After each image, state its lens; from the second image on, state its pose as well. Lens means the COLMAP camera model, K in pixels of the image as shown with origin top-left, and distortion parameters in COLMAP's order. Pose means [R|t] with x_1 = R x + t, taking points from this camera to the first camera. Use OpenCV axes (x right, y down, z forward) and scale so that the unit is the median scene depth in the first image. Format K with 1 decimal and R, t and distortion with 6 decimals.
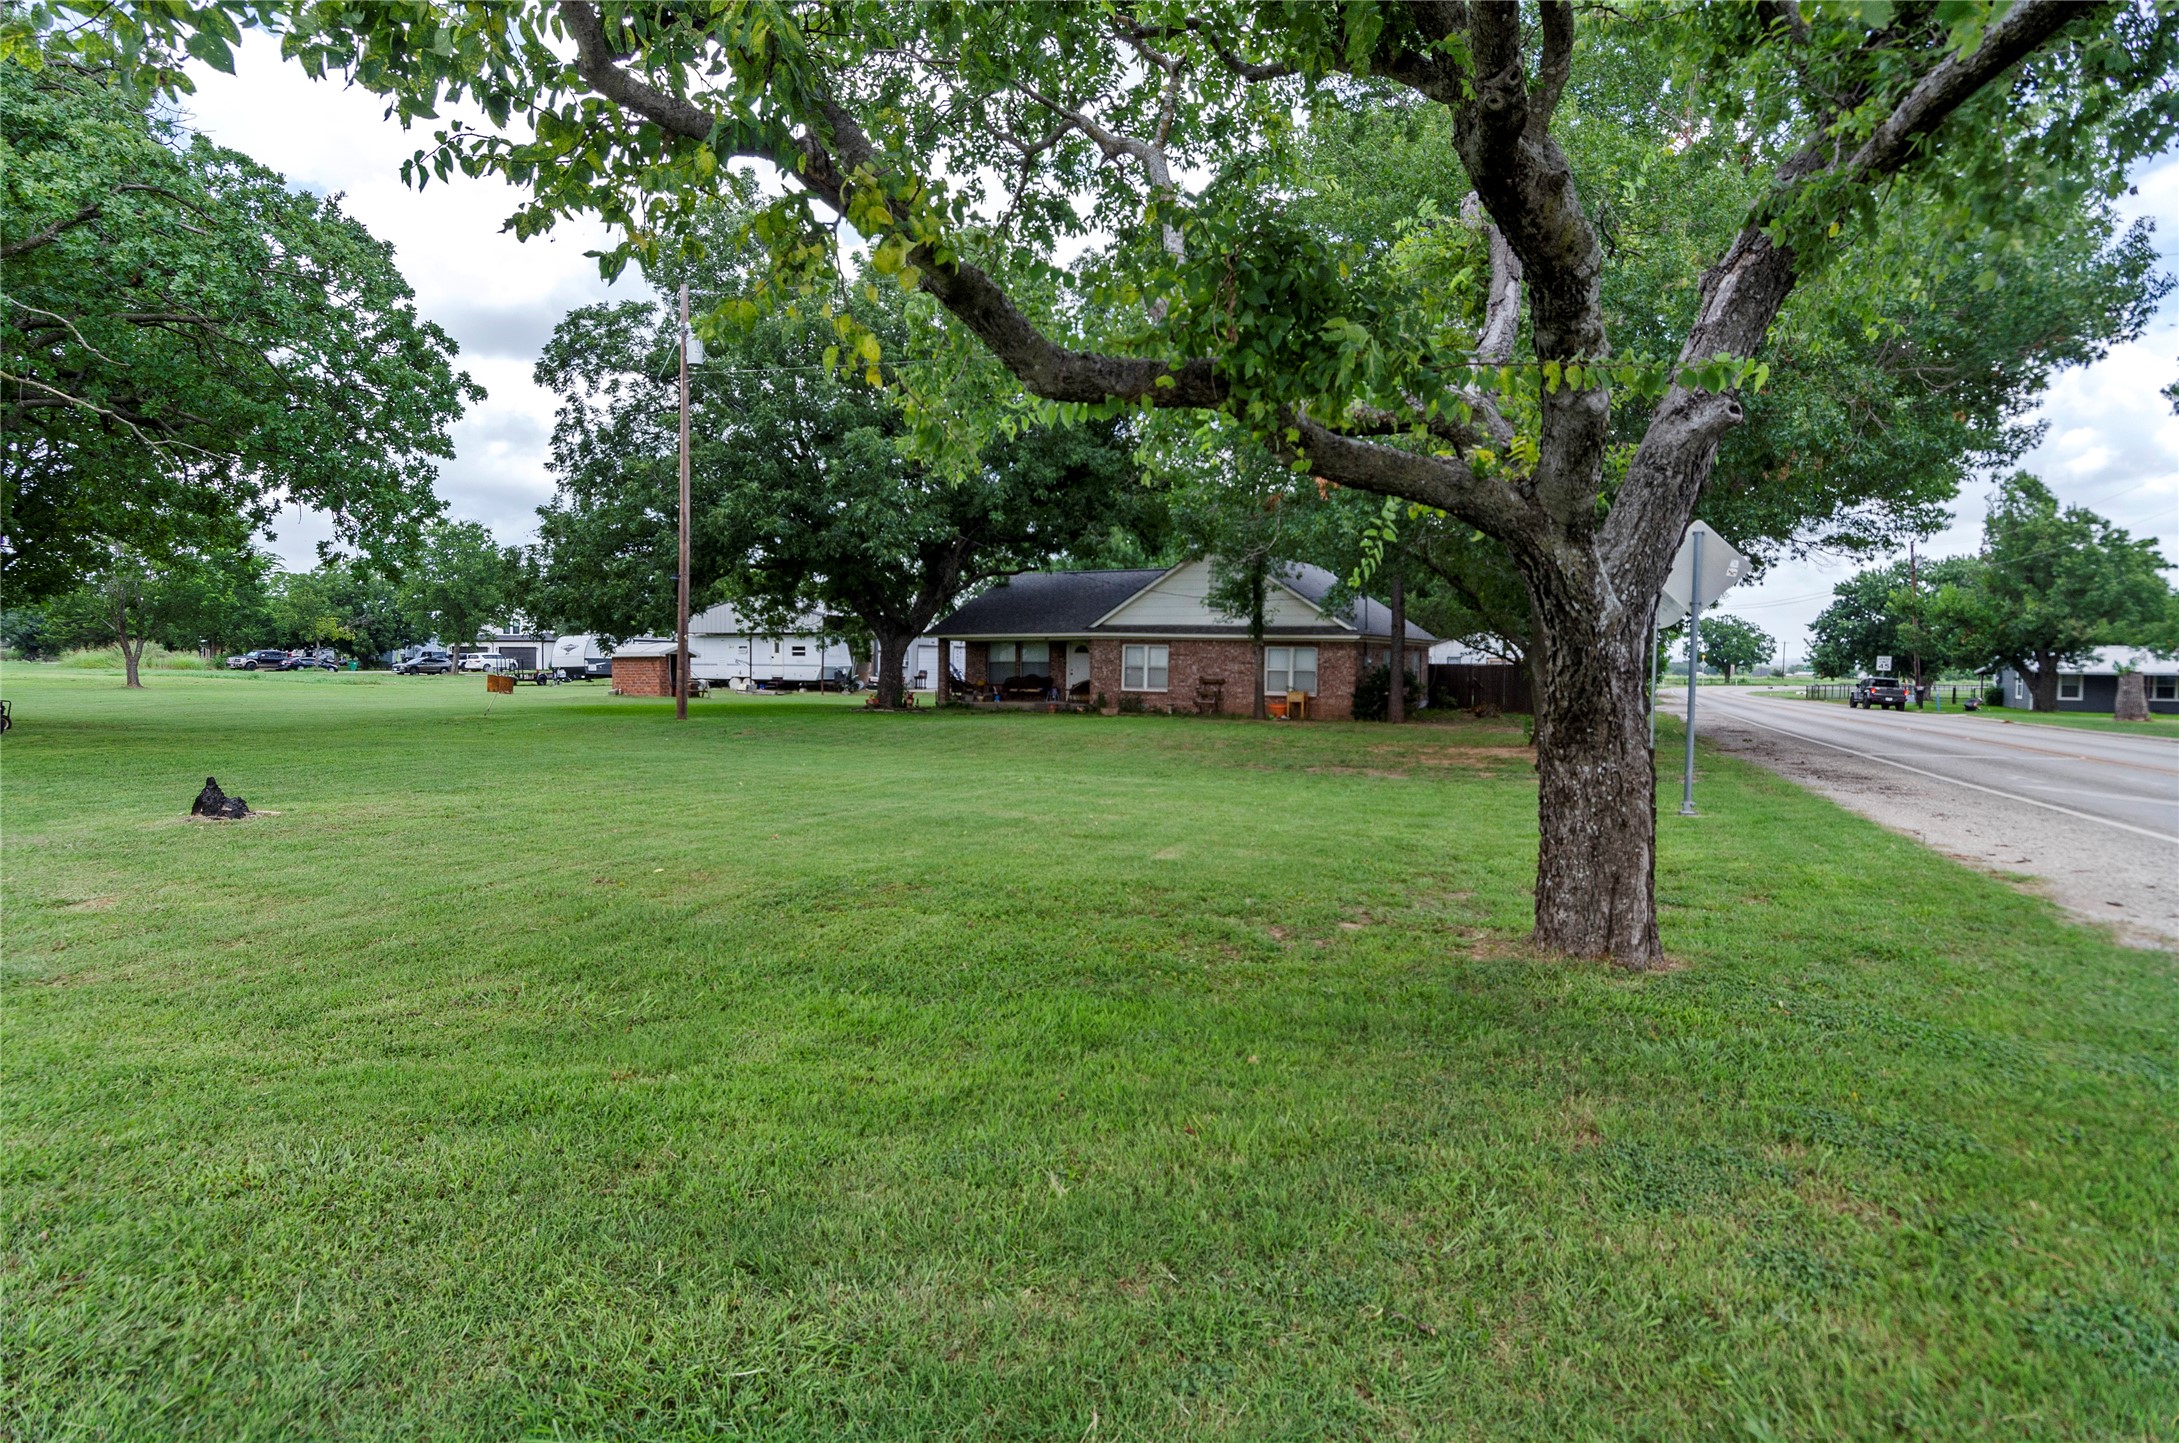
lens RADIAL K [[1130.2, 0, 1089.8], [0, 1130.2, 797.4], [0, 0, 1]] dist [0.000553, 0.000123]
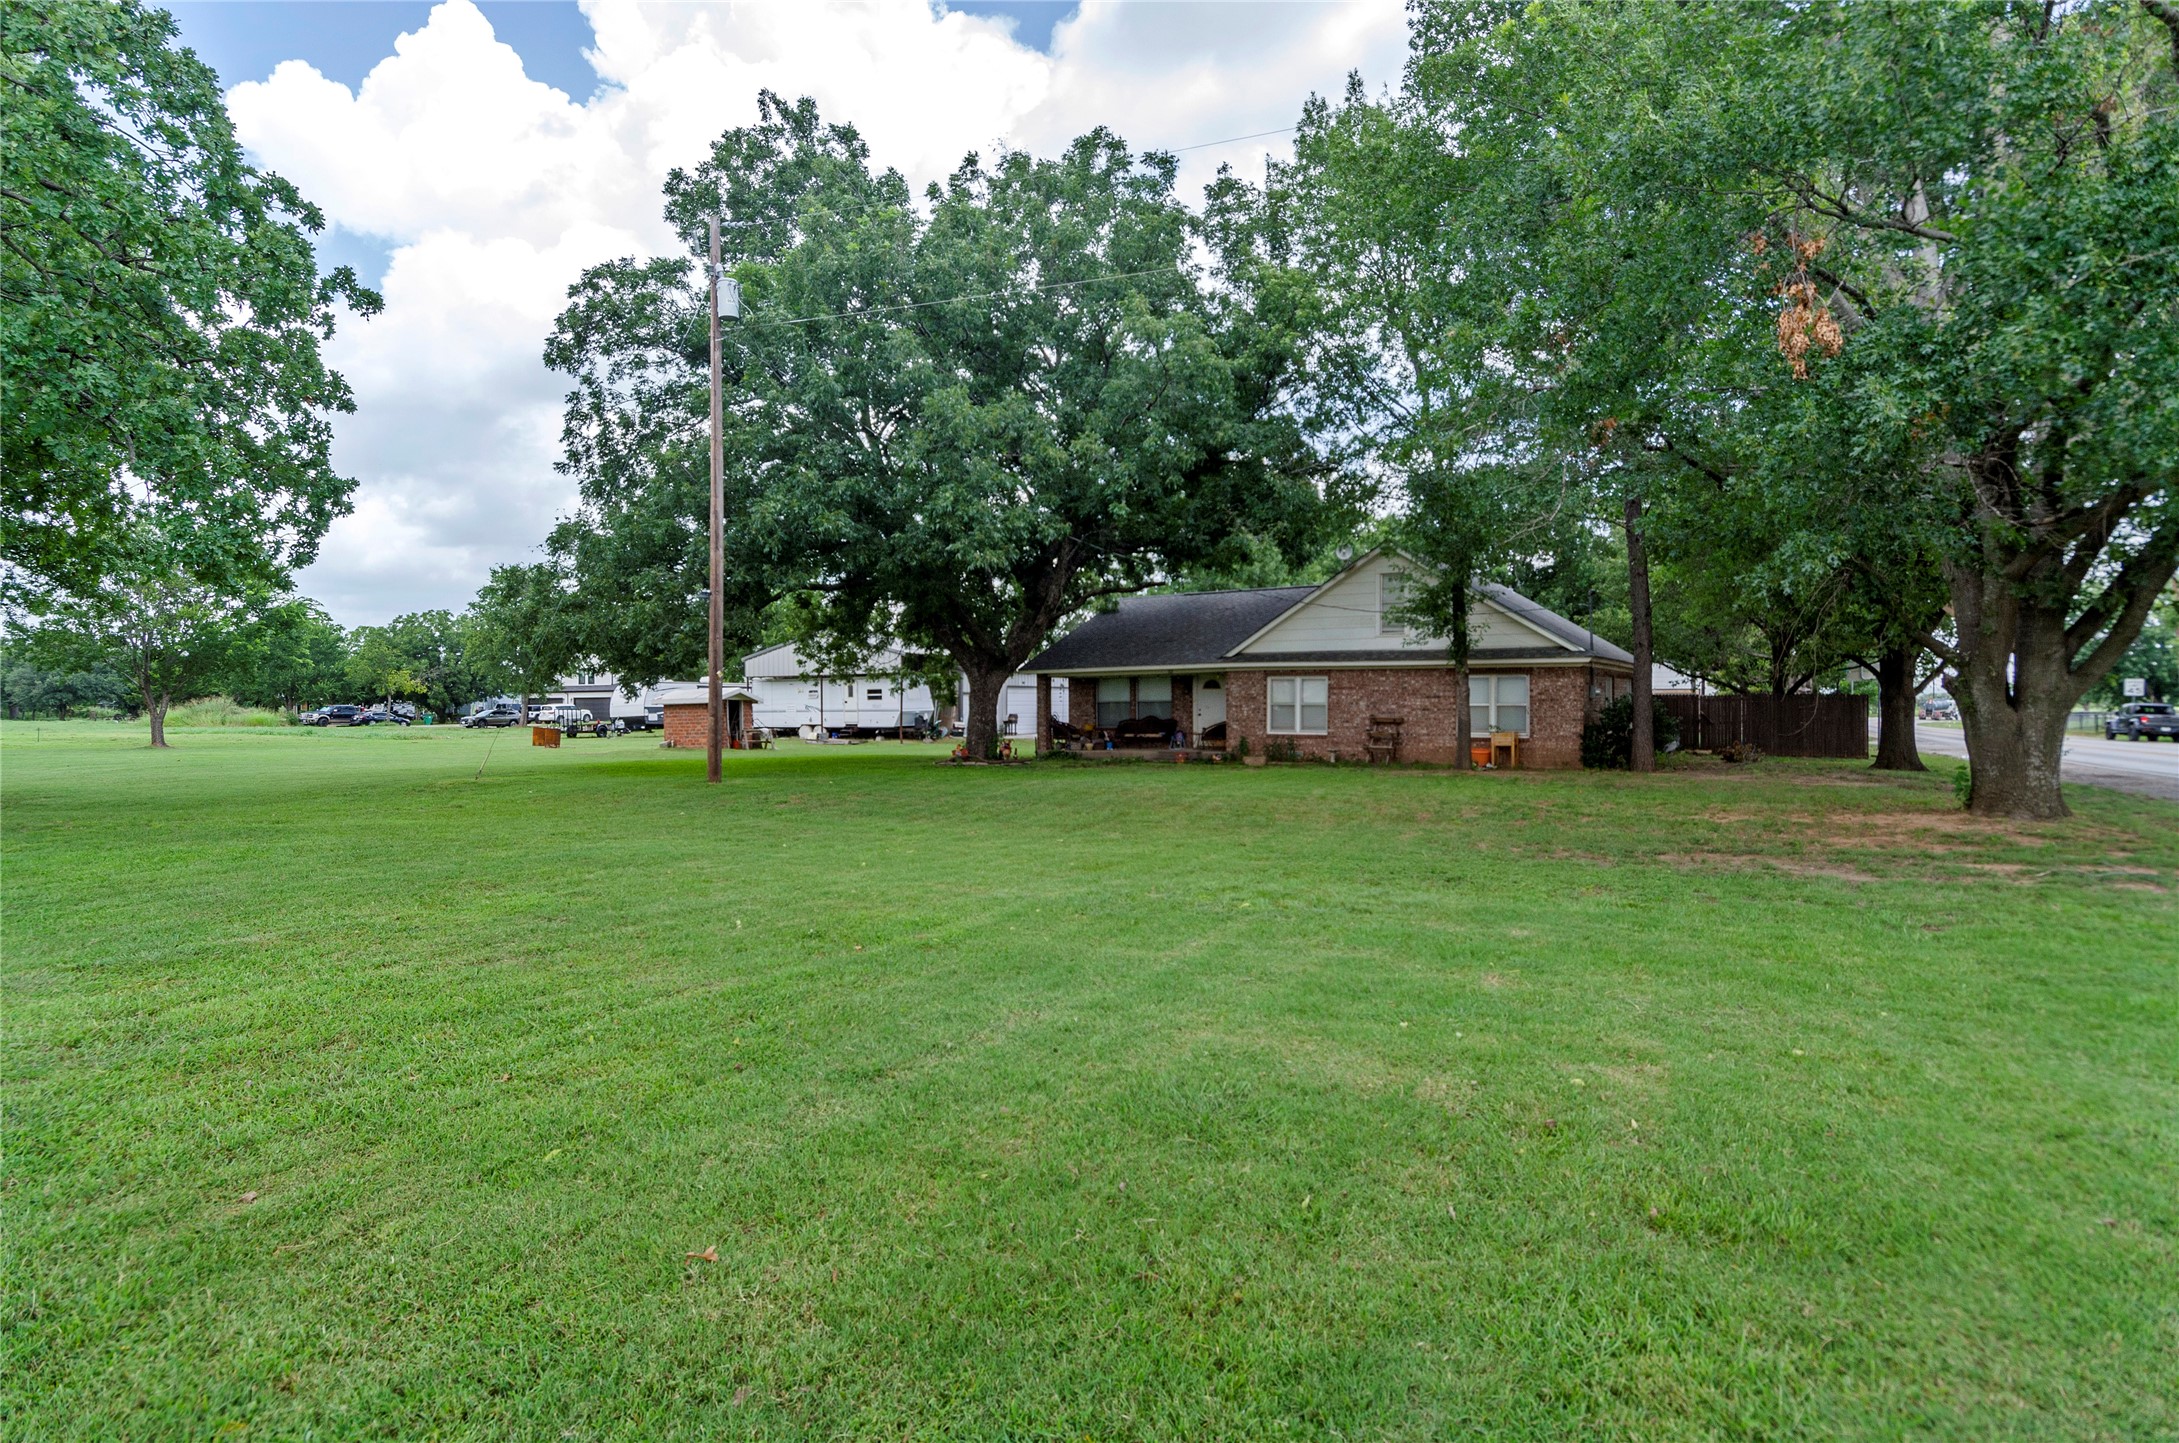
lens RADIAL K [[1126.9, 0, 1090.1], [0, 1126.9, 718.9], [0, 0, 1]] dist [-0.019256, 0.000160]
pose [[0.997437, -0.016440, -0.069638, -0.039672], [0.008923, 0.994229, -0.106910, -0.020876], [0.070993, 0.106014, 0.991827, 0.195946]]
